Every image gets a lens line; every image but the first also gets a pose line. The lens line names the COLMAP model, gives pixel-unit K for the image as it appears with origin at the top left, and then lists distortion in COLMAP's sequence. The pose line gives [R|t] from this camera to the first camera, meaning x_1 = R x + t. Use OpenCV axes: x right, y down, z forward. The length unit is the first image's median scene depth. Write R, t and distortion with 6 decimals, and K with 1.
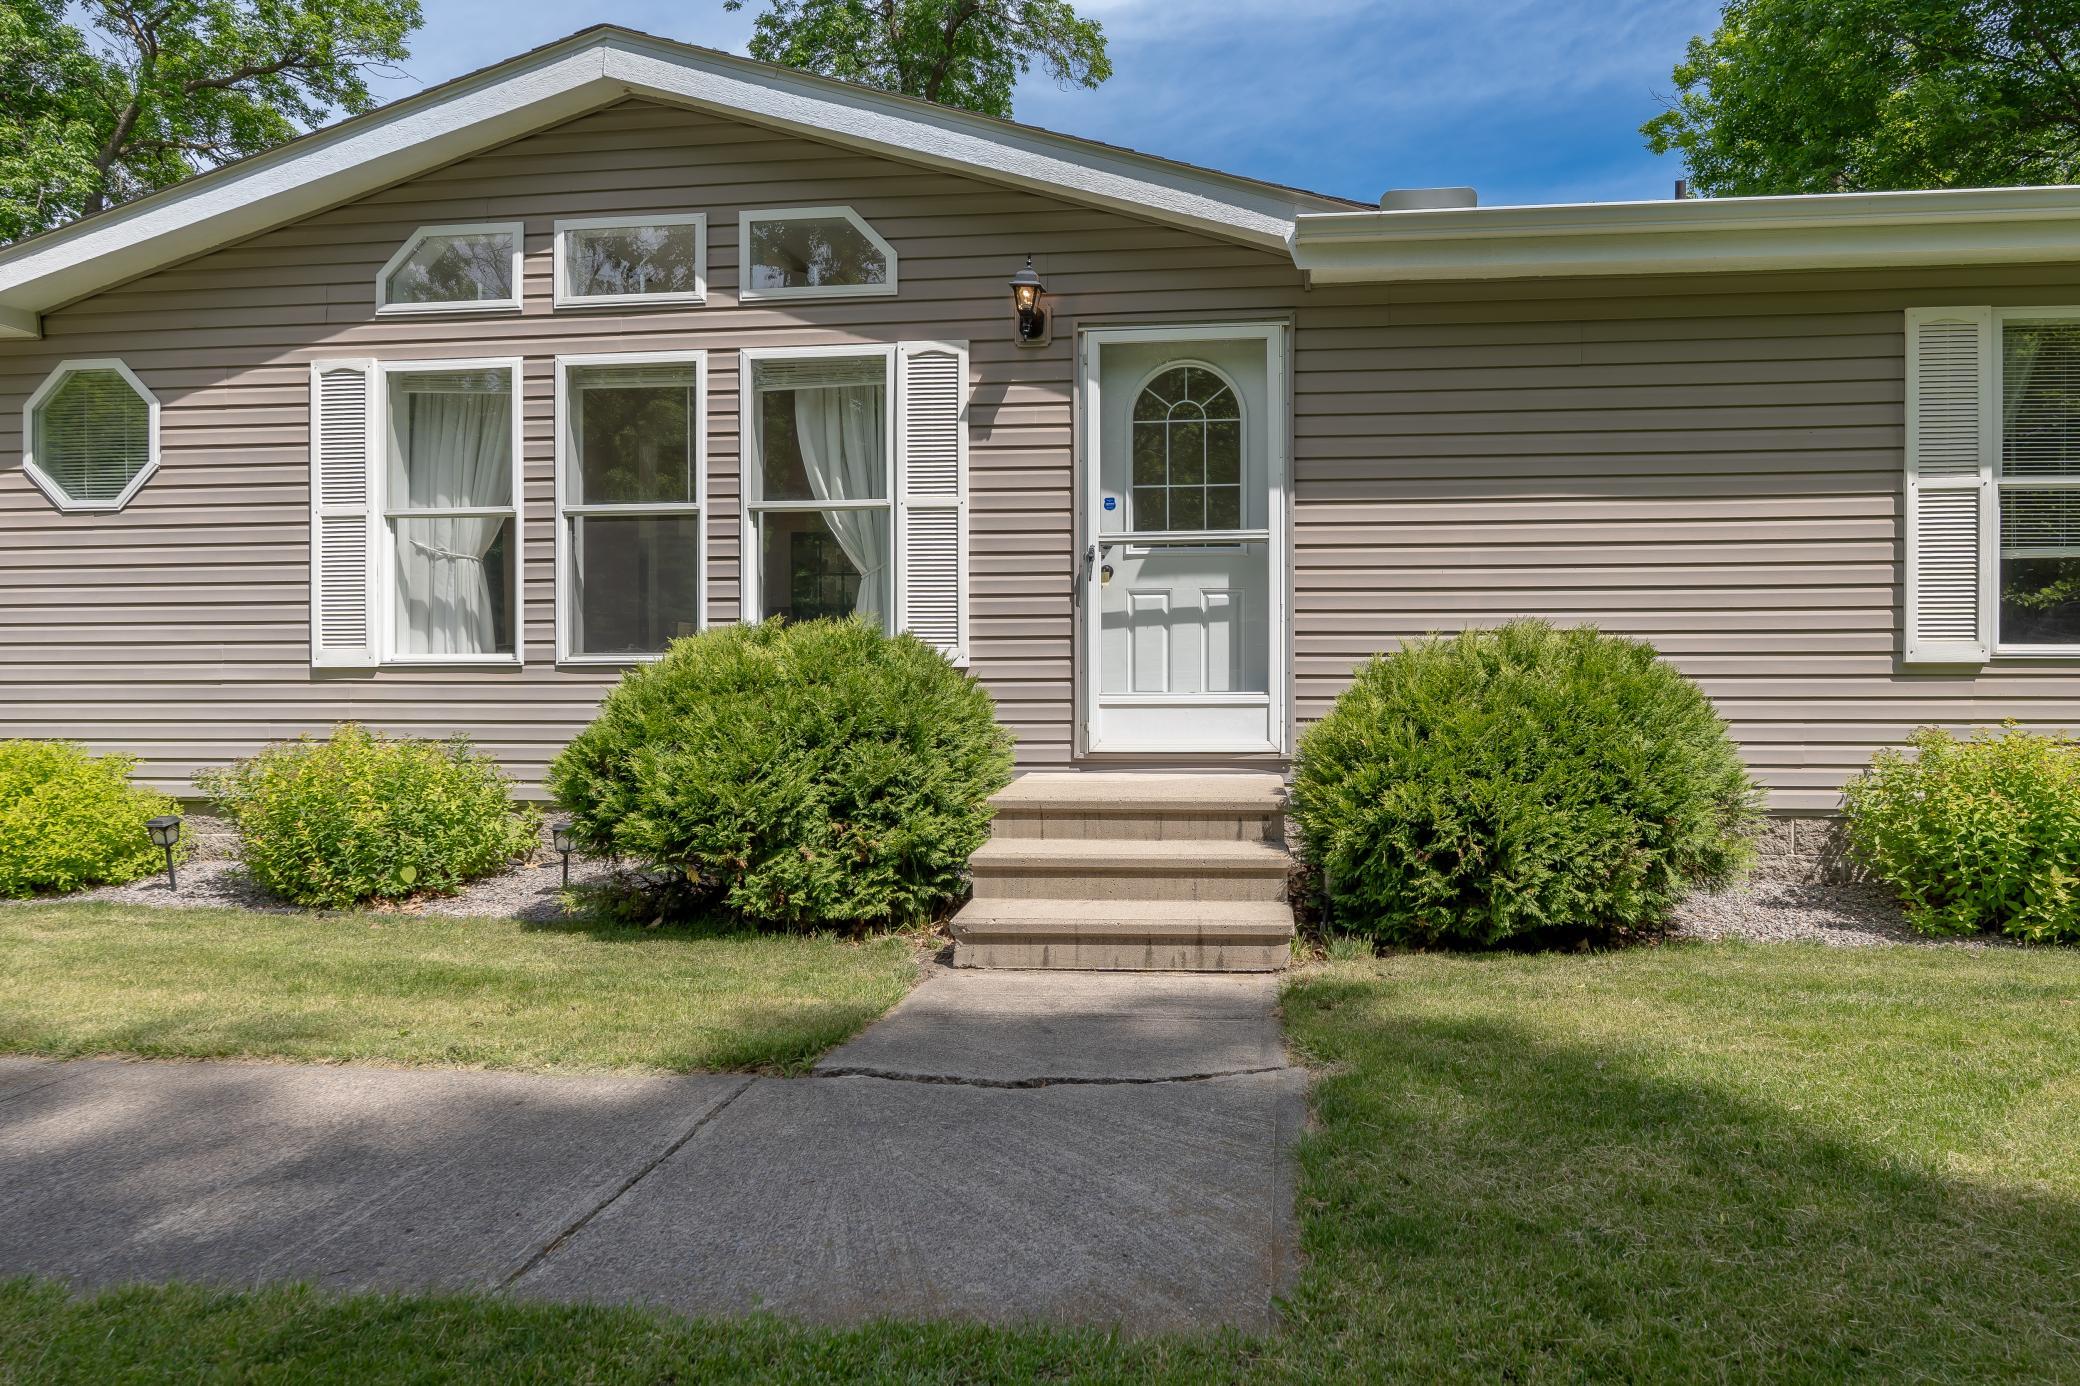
lens RADIAL K [[1067.4, 0, 1105.2], [0, 1067.4, 745.7], [0, 0, 1]] dist [-0.004606, 0.001942]
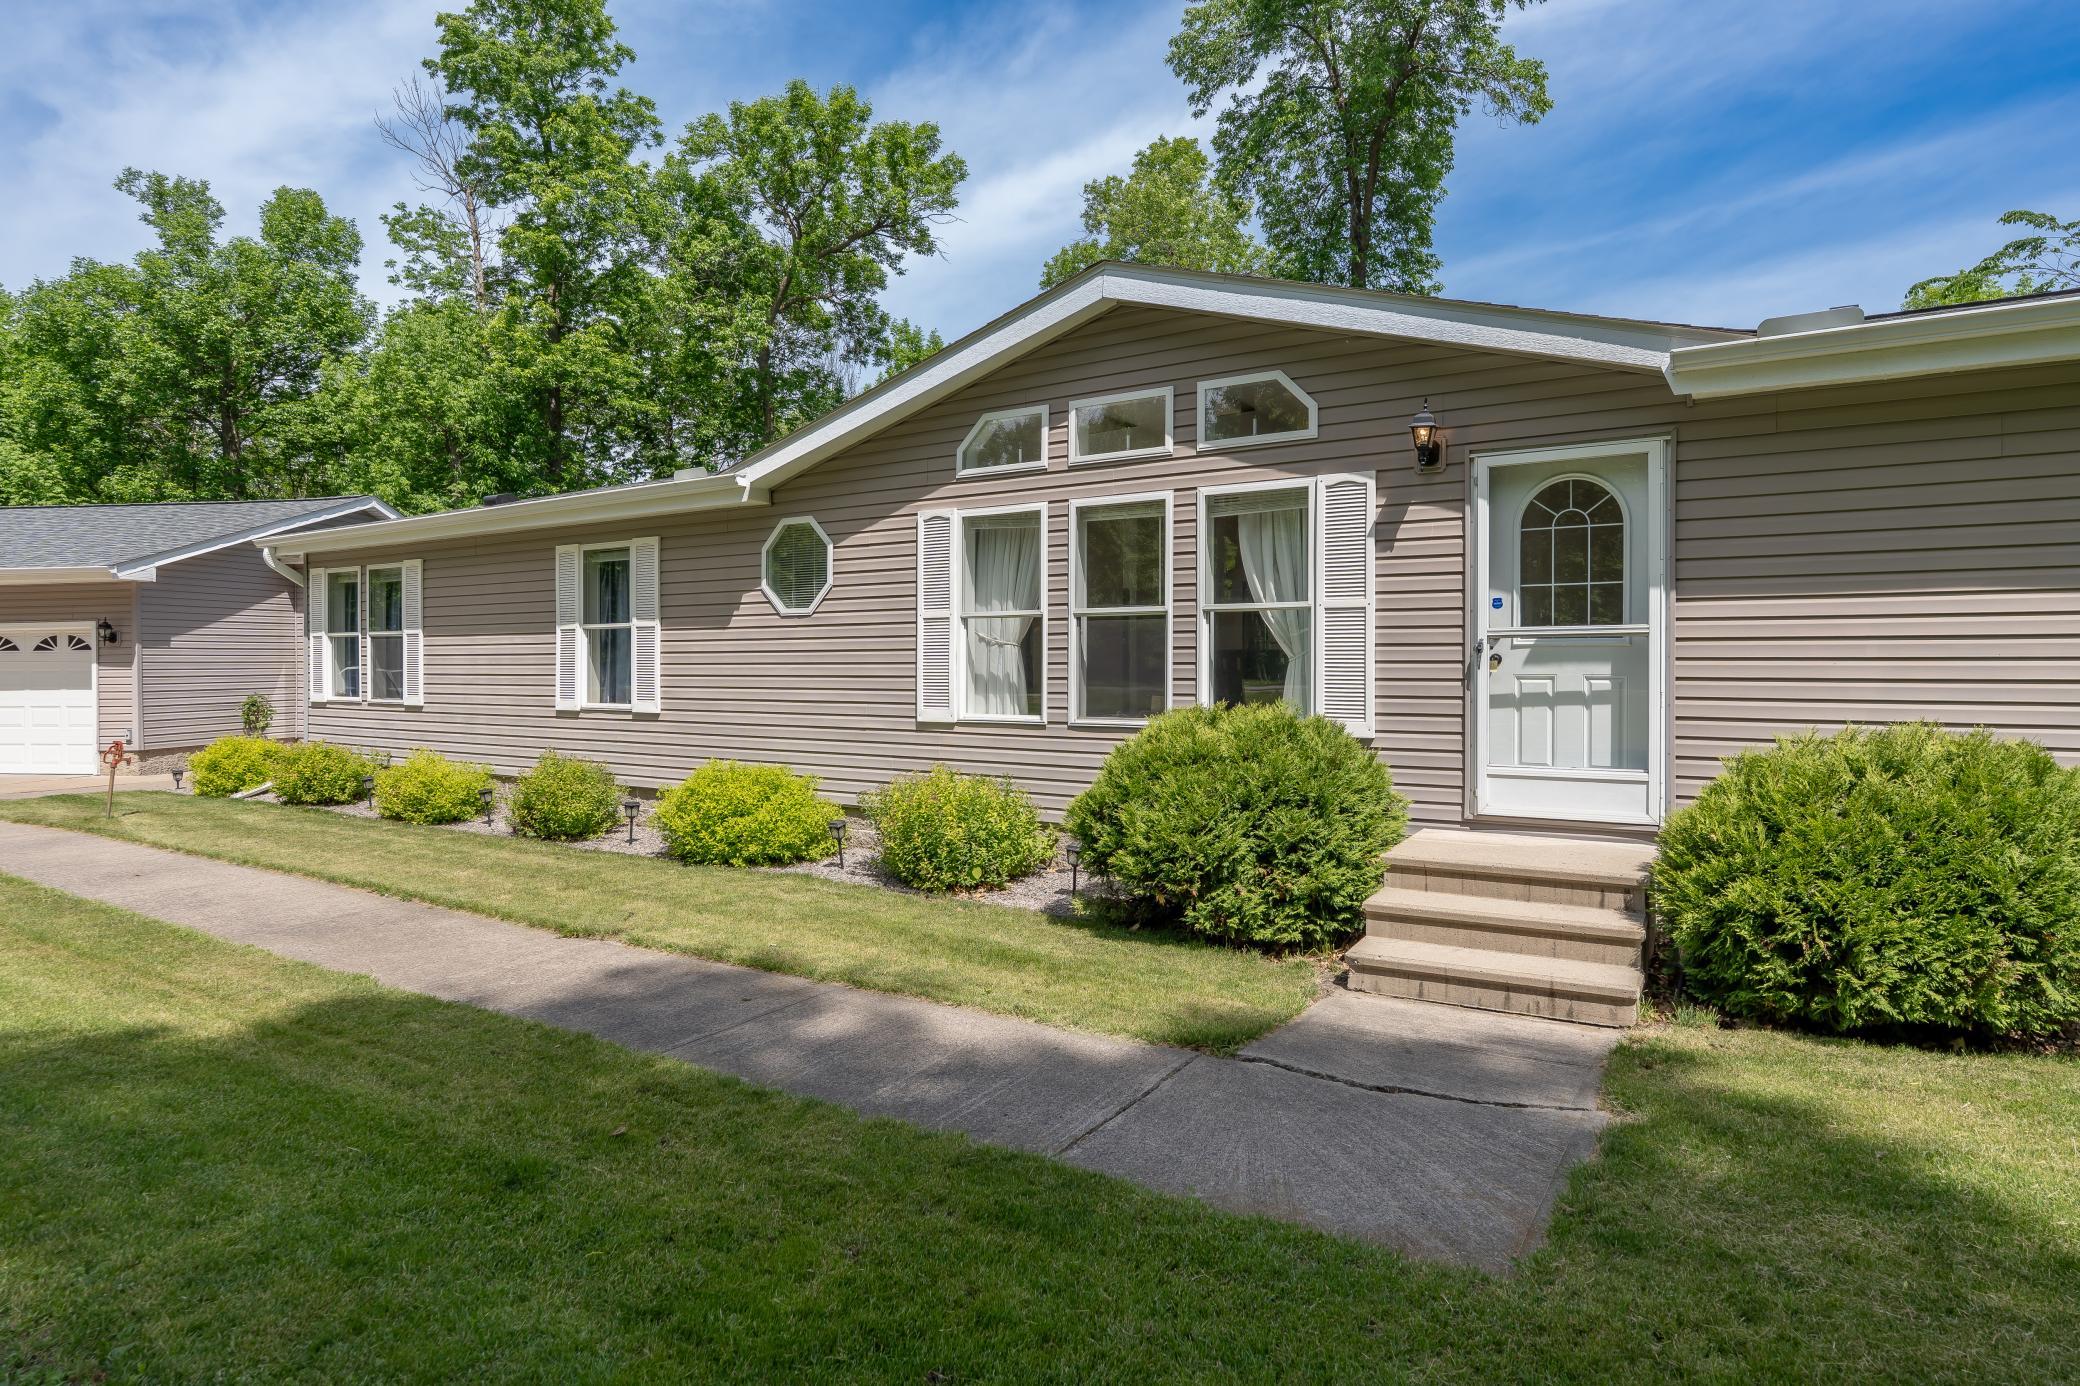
lens RADIAL K [[1141.7, 0, 1040.0], [0, 1141.7, 693.0], [0, 0, 1]] dist [-0.004343, 0.001831]
pose [[0.887780, 0.007317, -0.460210, 0.152542], [-0.005817, 0.999972, 0.004677, -0.148082], [0.460231, -0.001475, 0.887798, -0.381643]]
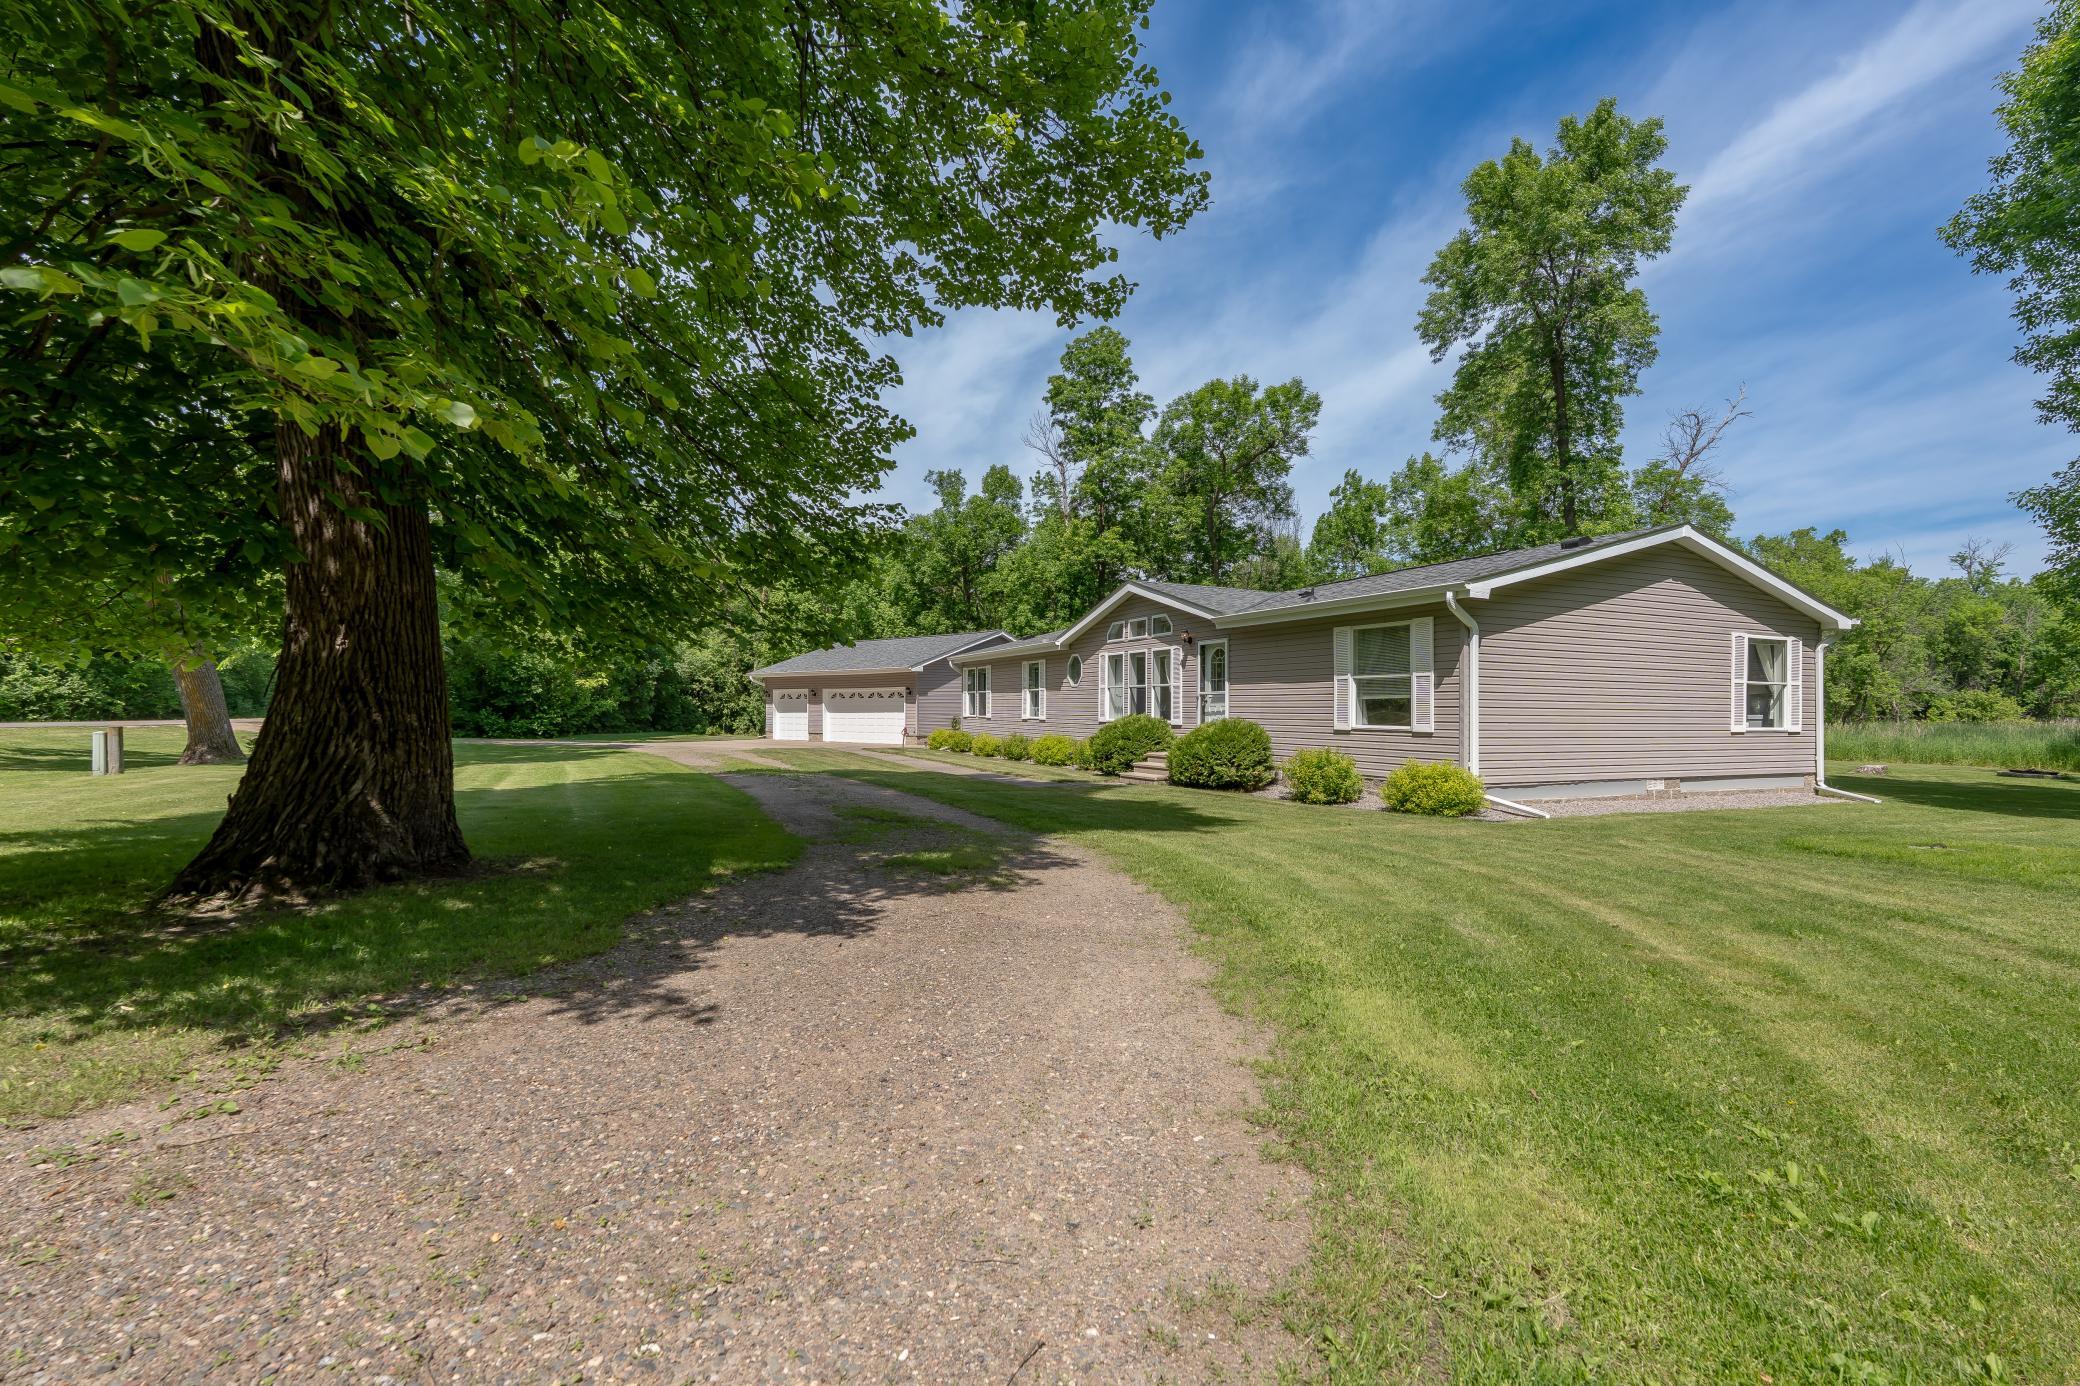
lens RADIAL K [[895.8, 0, 1039.3], [0, 895.8, 709.1], [0, 0, 1]] dist [-0.000838, 0.000469]
pose [[0.499849, 0.002356, -0.866110, 2.925469], [-0.016629, 0.999838, -0.006877, -0.117596], [0.865953, 0.017840, 0.499807, -1.344062]]
